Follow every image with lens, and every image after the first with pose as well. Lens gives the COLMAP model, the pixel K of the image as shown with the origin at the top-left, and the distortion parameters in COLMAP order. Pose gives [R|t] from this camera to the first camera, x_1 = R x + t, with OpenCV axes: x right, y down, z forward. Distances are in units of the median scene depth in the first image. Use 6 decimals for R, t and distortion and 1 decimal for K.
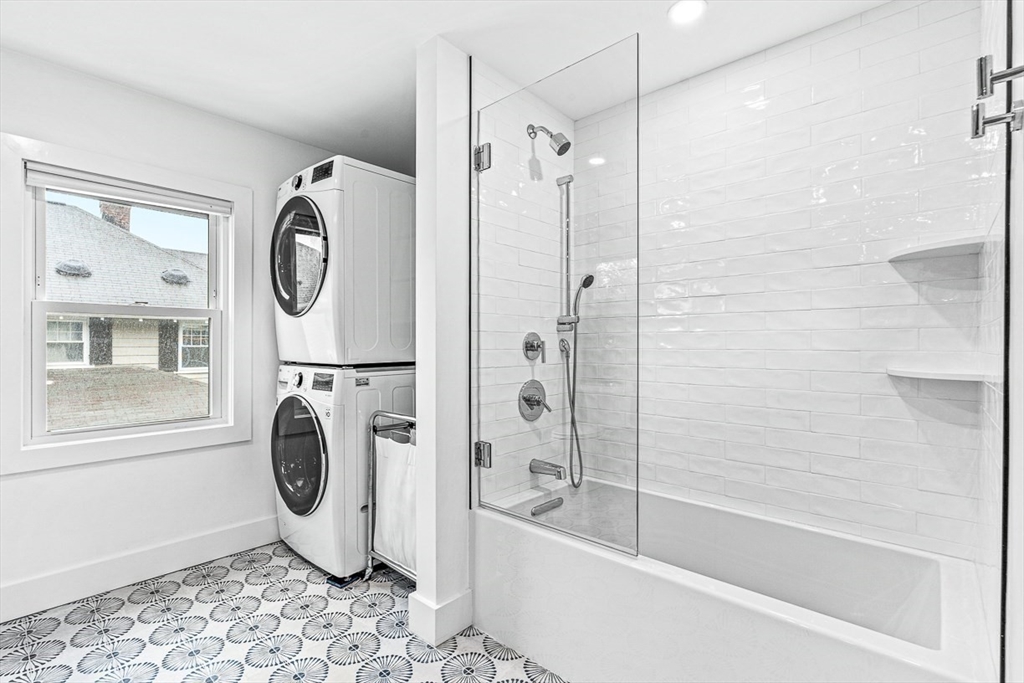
lens RADIAL K [[482.4, 0, 548.6], [0, 482.4, 344.0], [0, 0, 1]] dist [-0.005975, 0.001104]
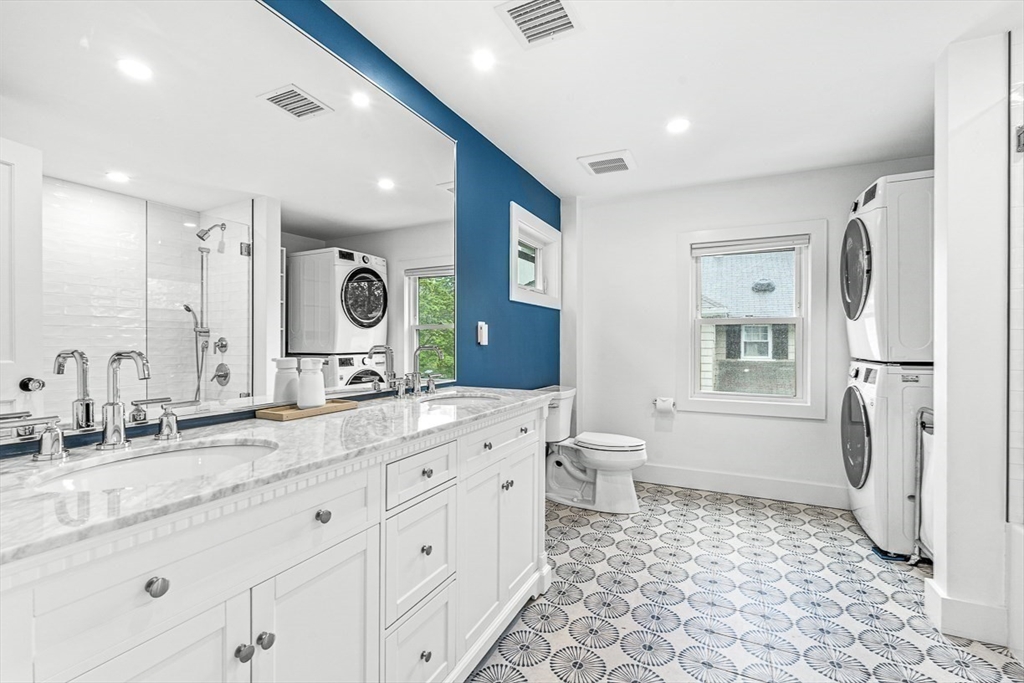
lens RADIAL K [[454.0, 0, 510.3], [0, 454.0, 342.1], [0, 0, 1]] dist [-0.001719, -0.000078]
pose [[0.271537, 0.000226, -0.962428, 0.345841], [-0.002092, 0.999998, -0.000356, -0.000160], [0.962426, 0.002110, 0.271537, -0.128941]]
